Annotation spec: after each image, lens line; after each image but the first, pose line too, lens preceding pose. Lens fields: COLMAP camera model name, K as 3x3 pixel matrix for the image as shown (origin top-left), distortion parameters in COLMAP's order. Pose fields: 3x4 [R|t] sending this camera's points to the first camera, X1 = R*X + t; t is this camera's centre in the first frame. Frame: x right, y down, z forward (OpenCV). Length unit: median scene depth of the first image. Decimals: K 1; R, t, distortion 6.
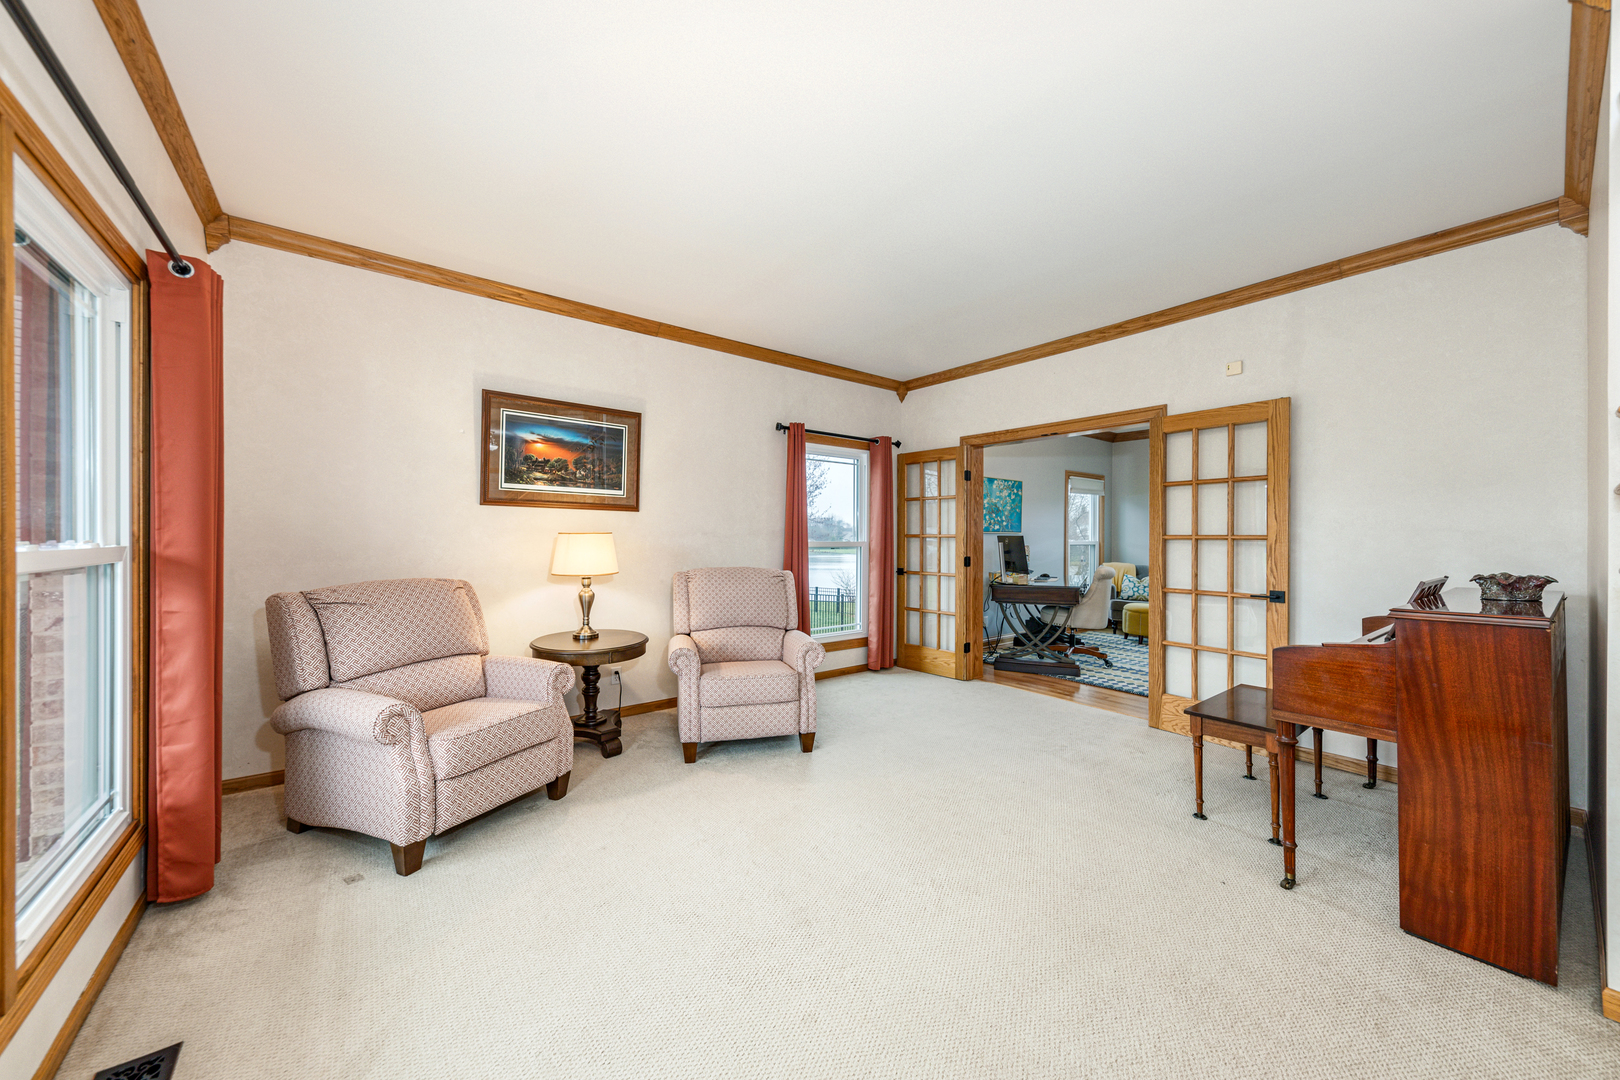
lens RADIAL K [[563.4, 0, 814.5], [0, 563.4, 538.5], [0, 0, 1]] dist [-0.001565, -0.000345]
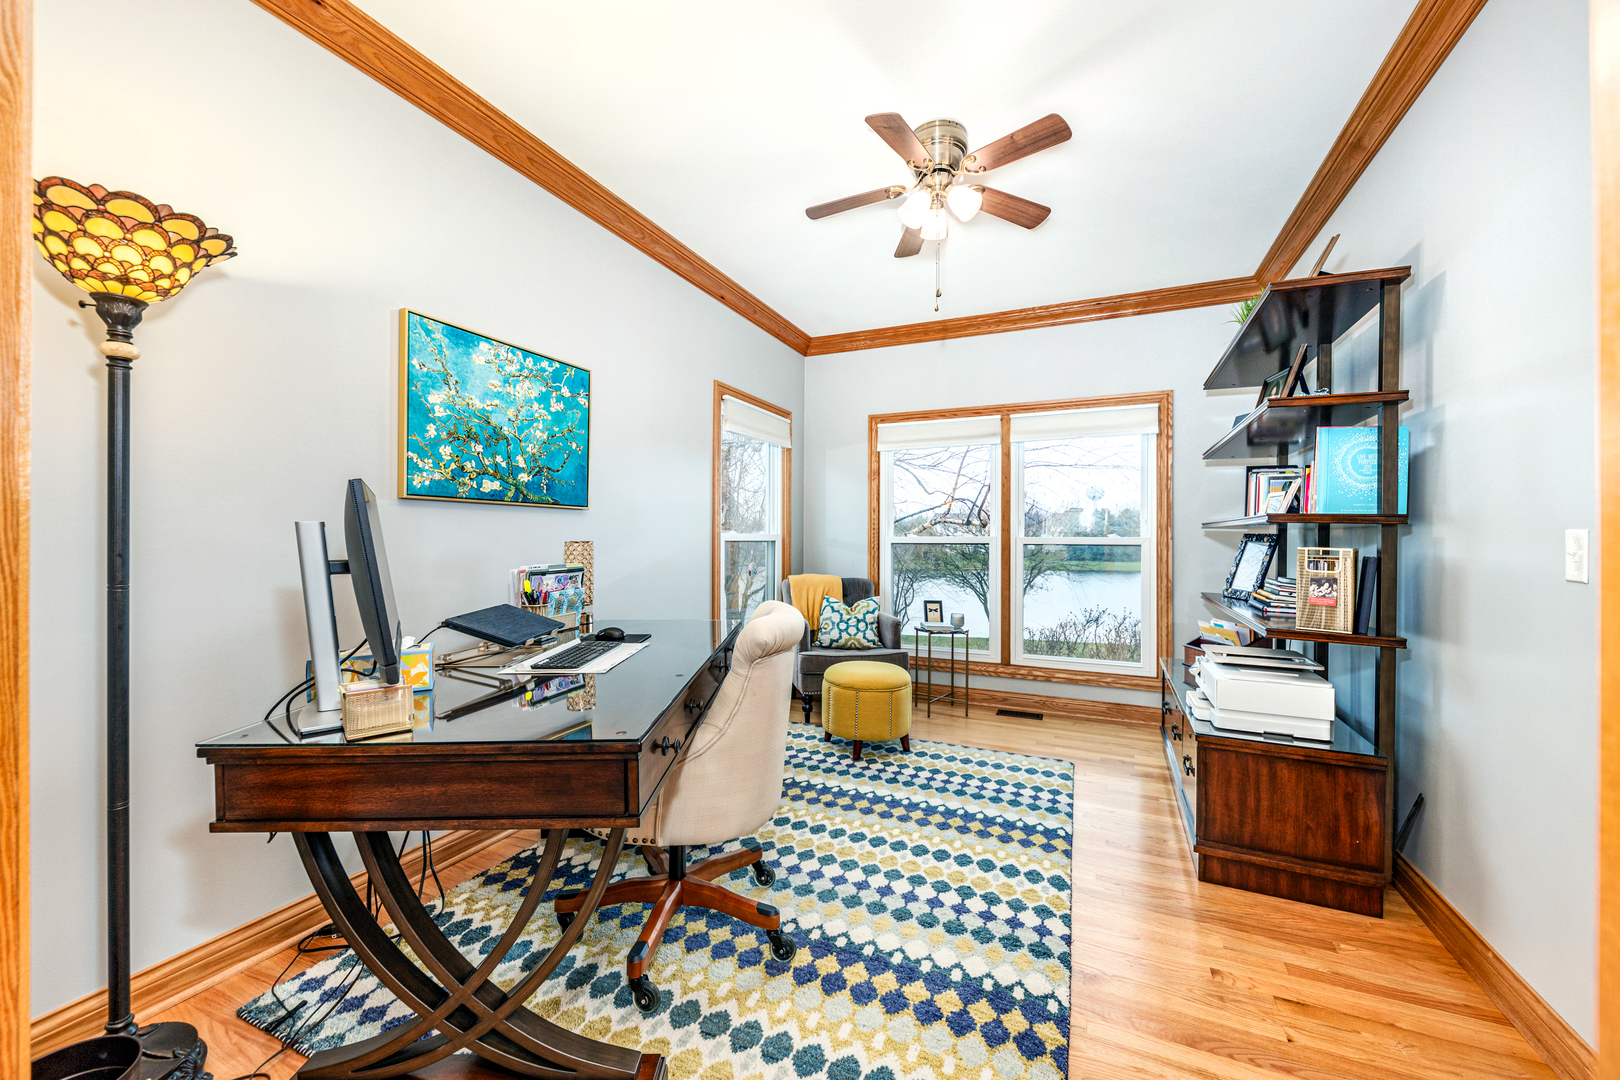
lens RADIAL K [[636.7, 0, 804.5], [0, 636.7, 536.7], [0, 0, 1]] dist [0.008525, -0.000957]
pose [[0.883774, -0.001735, 0.467911, 0.304233], [0.001076, 0.999998, 0.001676, 0.008512], [-0.467913, -0.000977, 0.883774, 0.573412]]
